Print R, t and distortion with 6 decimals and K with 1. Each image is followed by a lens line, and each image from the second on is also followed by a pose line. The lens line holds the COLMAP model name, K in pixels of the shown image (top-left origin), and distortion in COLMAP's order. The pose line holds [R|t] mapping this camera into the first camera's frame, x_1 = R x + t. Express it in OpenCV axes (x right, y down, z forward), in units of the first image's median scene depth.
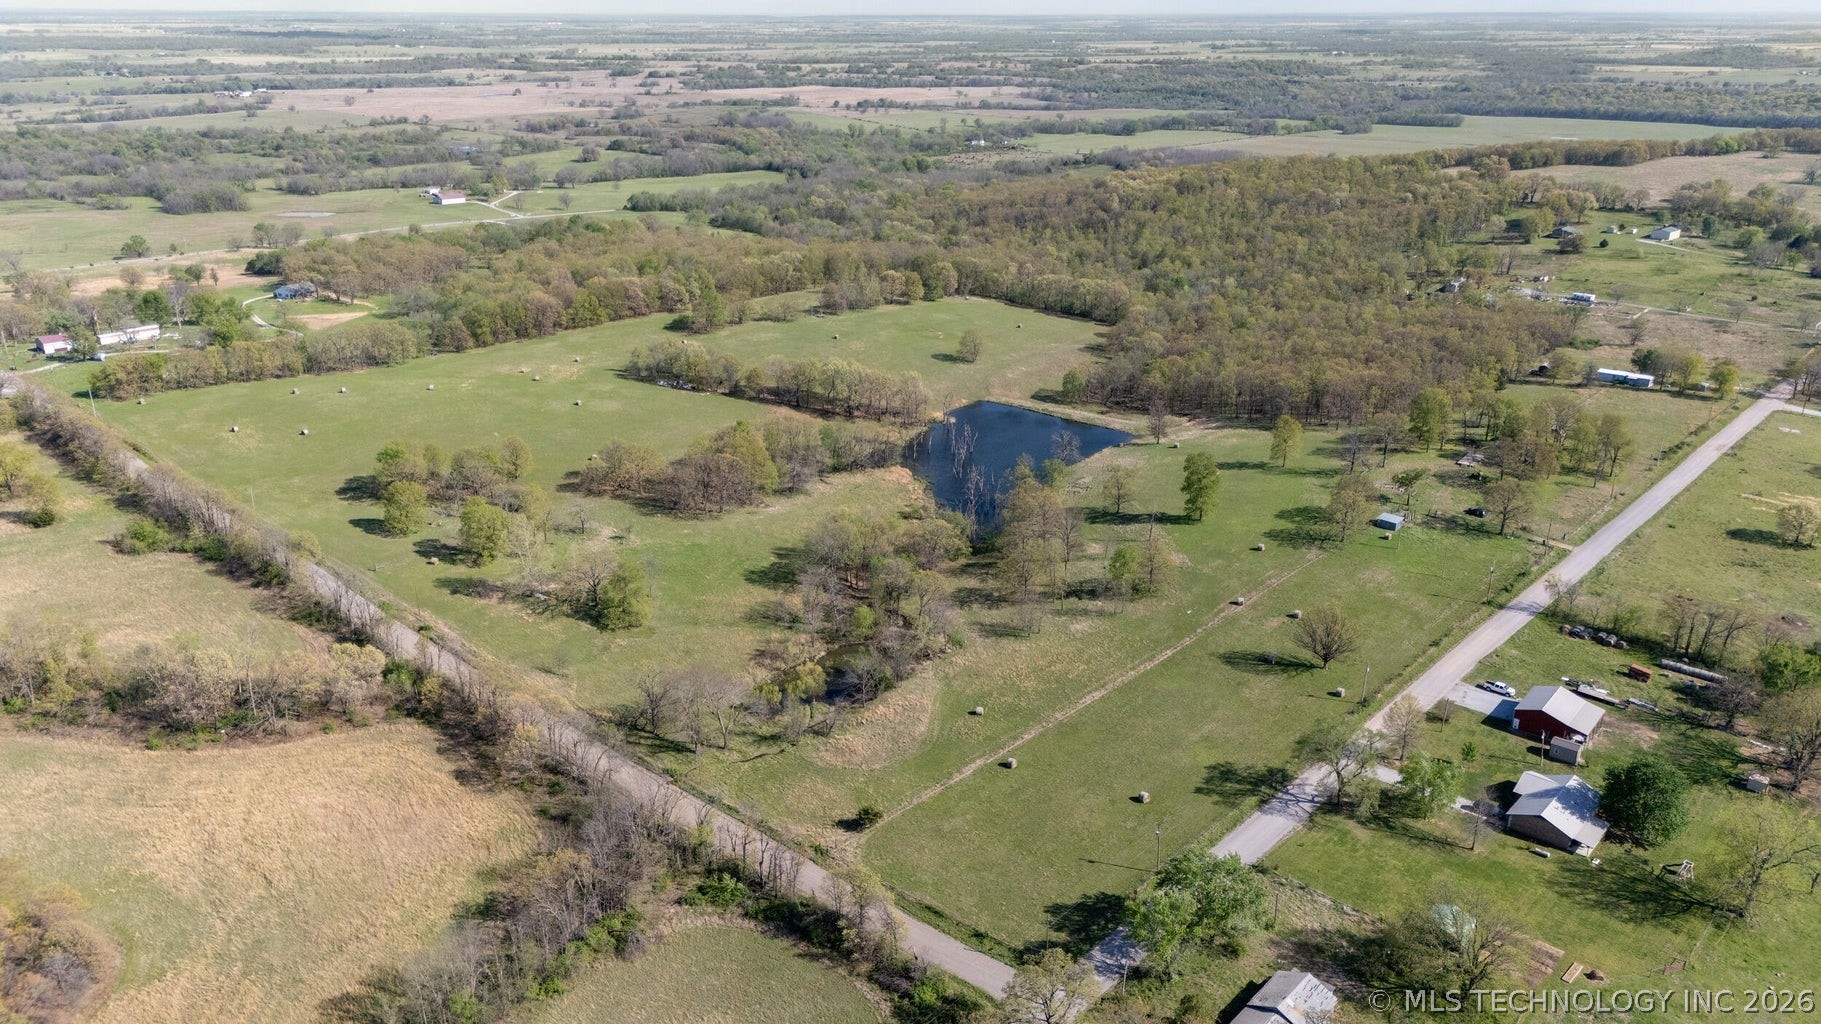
lens RADIAL K [[1318.8, 0, 910.5], [0, 1318.8, 512.0], [0, 0, 1]] dist [0.087987, -0.086634]
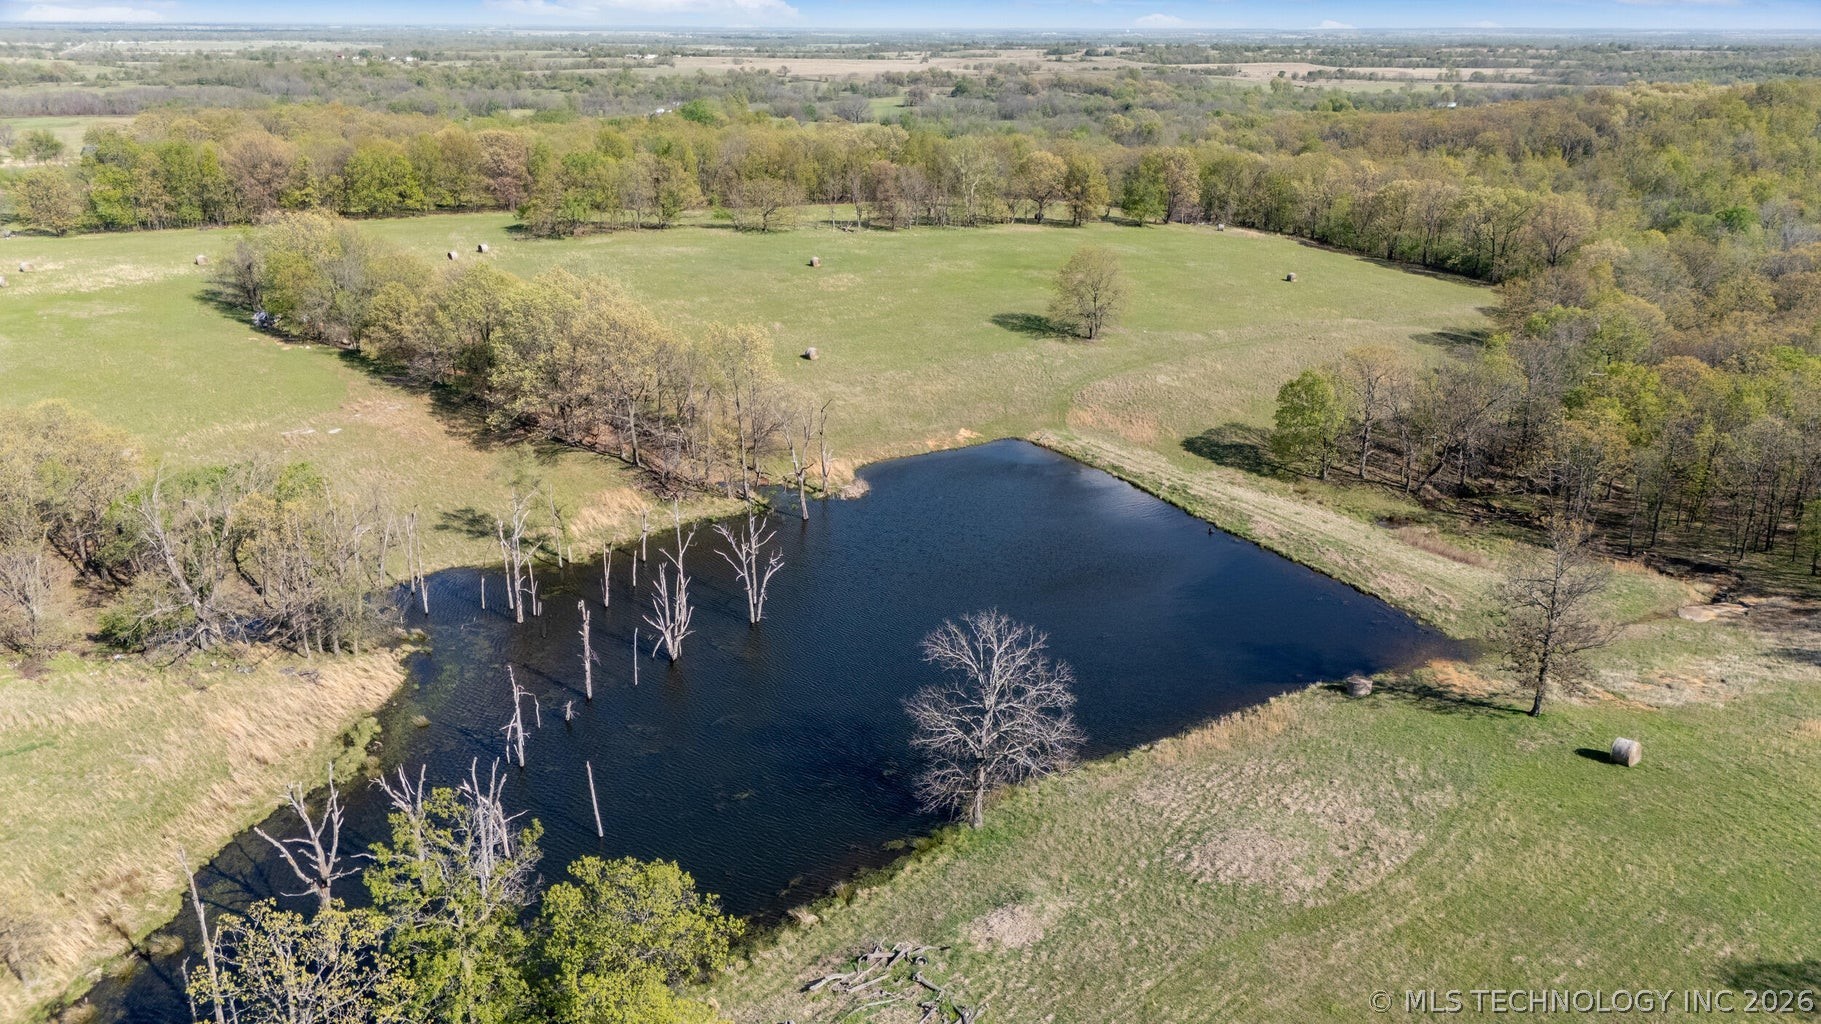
lens RADIAL K [[1318.8, 0, 910.5], [0, 1318.8, 512.0], [0, 0, 1]] dist [0.087987, -0.086634]
pose [[0.938697, 0.118273, -0.323819, 0.129826], [-0.121948, 0.992496, 0.008997, -0.061080], [0.322453, 0.031044, 0.946076, 0.623046]]
